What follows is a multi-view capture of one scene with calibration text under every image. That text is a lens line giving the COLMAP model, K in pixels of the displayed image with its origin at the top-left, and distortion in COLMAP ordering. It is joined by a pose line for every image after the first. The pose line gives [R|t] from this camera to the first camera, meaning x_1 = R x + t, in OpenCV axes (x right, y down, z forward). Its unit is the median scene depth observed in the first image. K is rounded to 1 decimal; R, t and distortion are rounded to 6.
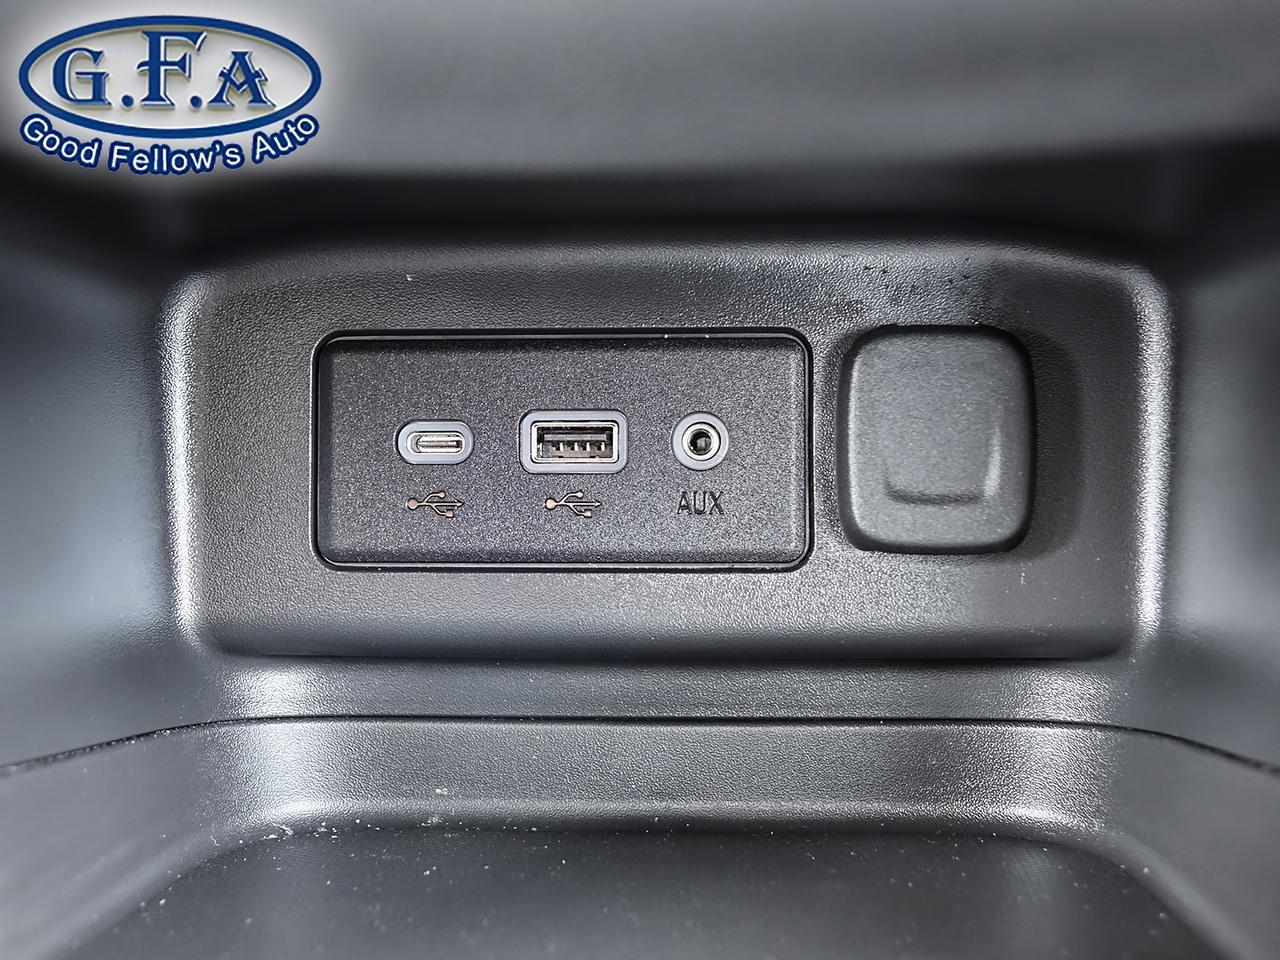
lens RADIAL K [[1690.7, 0, 640.0], [0, 1690.7, 480.0], [0, 0, 1]] dist [-0.003292, -0.004295]
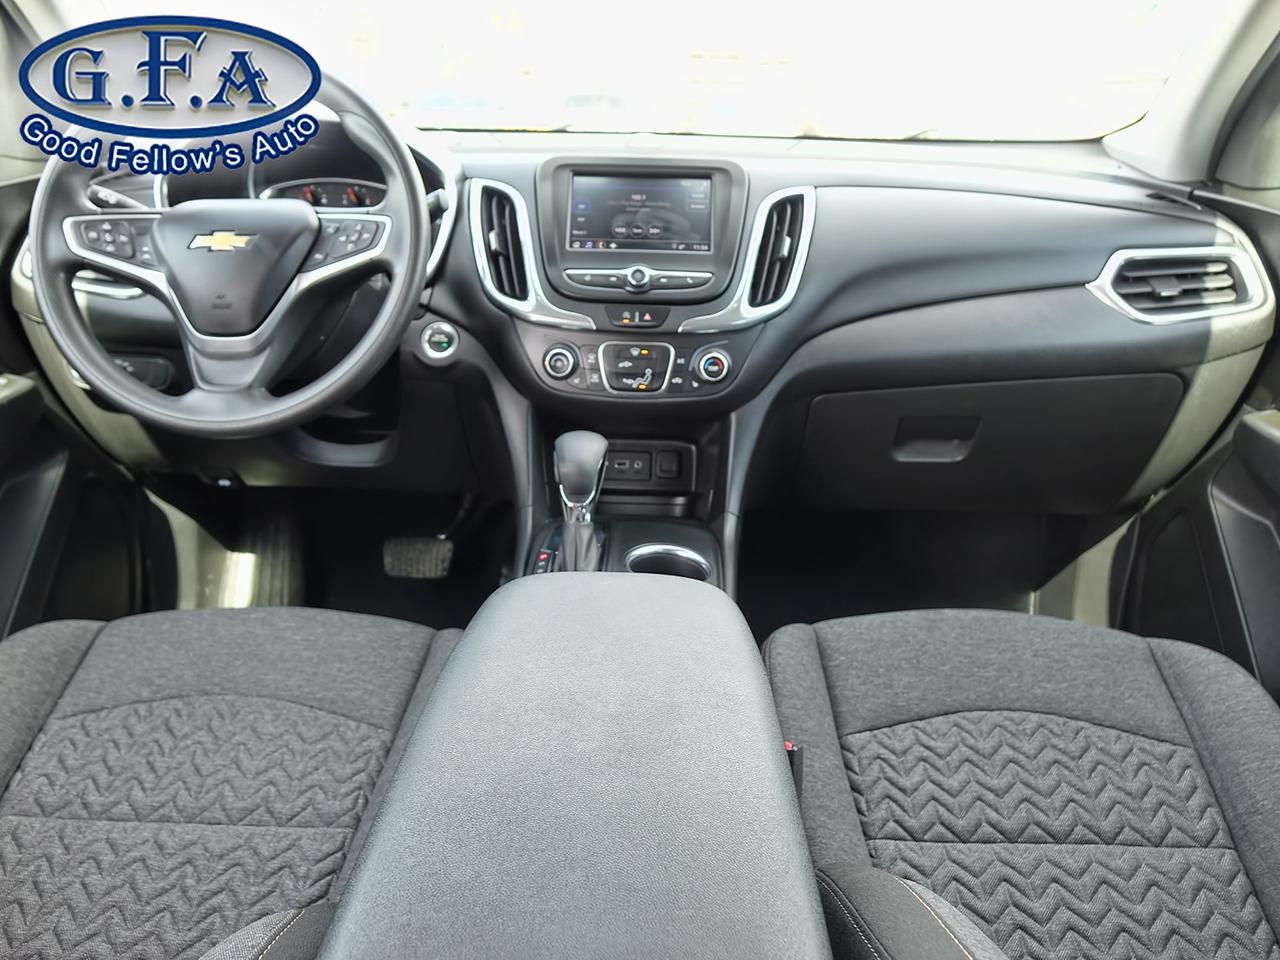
lens RADIAL K [[950.6, 0, 640.0], [0, 950.6, 480.0], [0, 0, 1]] dist [-0.006544, -0.007327]
pose [[0.973345, 0.051502, 0.223488, -0.938394], [-0.017821, 0.988498, -0.150181, 0.710234], [-0.228652, 0.142195, 0.963067, -3.242816]]
